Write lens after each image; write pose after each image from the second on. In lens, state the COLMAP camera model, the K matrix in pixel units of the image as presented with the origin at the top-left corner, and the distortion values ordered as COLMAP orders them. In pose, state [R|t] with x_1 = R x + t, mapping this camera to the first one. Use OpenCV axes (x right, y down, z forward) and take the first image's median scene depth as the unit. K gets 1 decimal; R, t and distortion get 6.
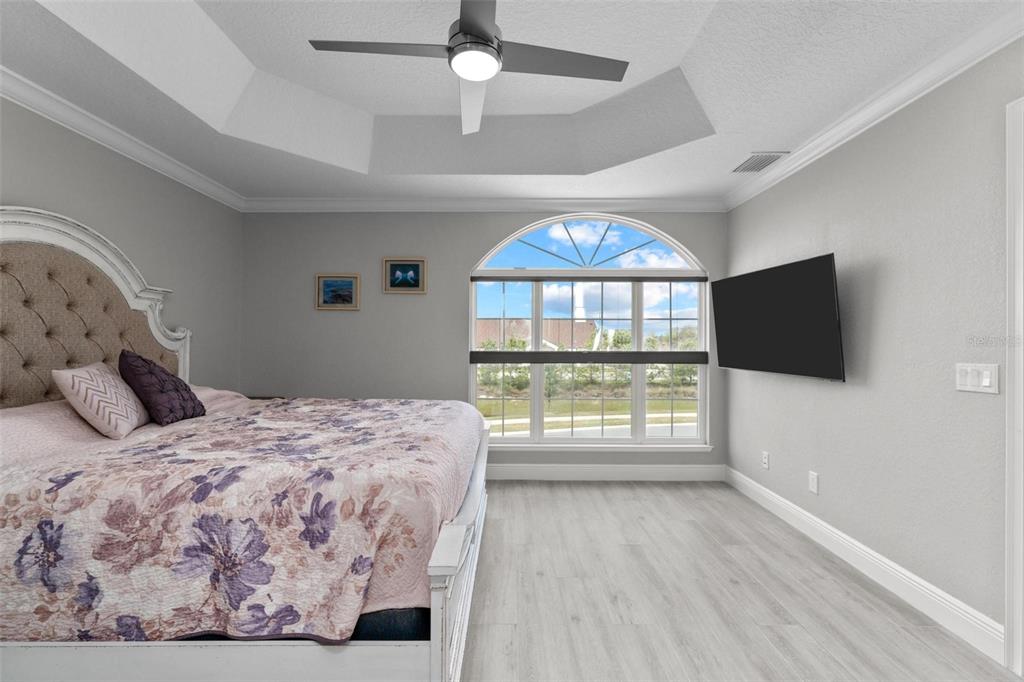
lens RADIAL K [[450.2, 0, 514.4], [0, 450.2, 342.2], [0, 0, 1]] dist [-0.002980, 0.001224]
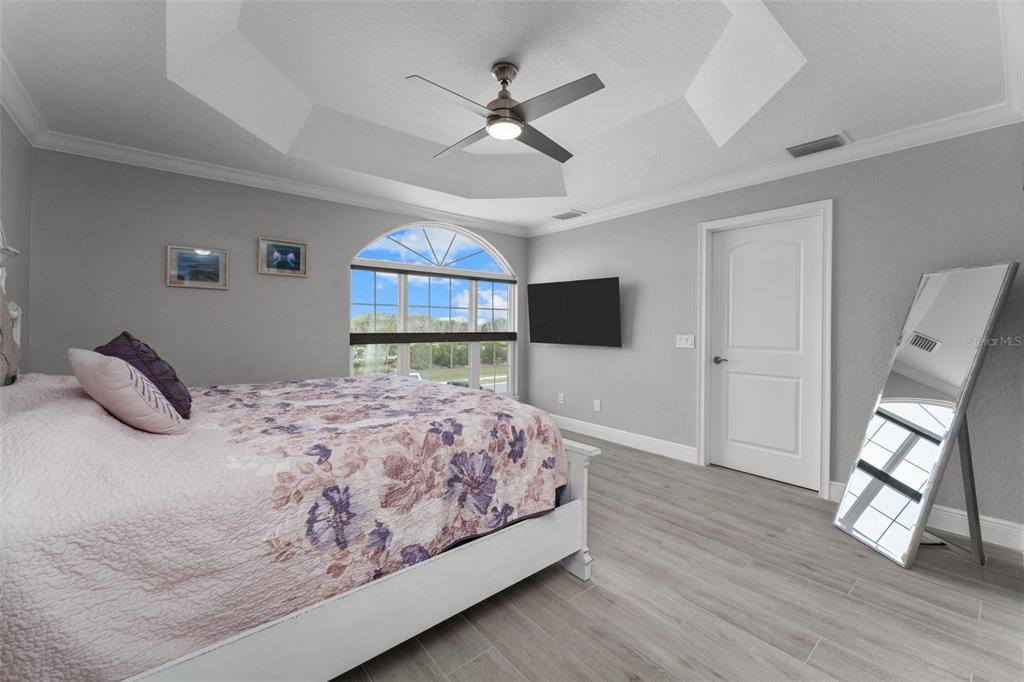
lens RADIAL K [[404.9, 0, 512.3], [0, 404.9, 332.1], [0, 0, 1]] dist [0.001170, -0.000025]
pose [[0.777612, -0.007582, 0.628699, -1.306694], [-0.001739, 0.999898, 0.014210, 0.008503], [-0.628742, -0.012143, 0.777519, -0.029612]]
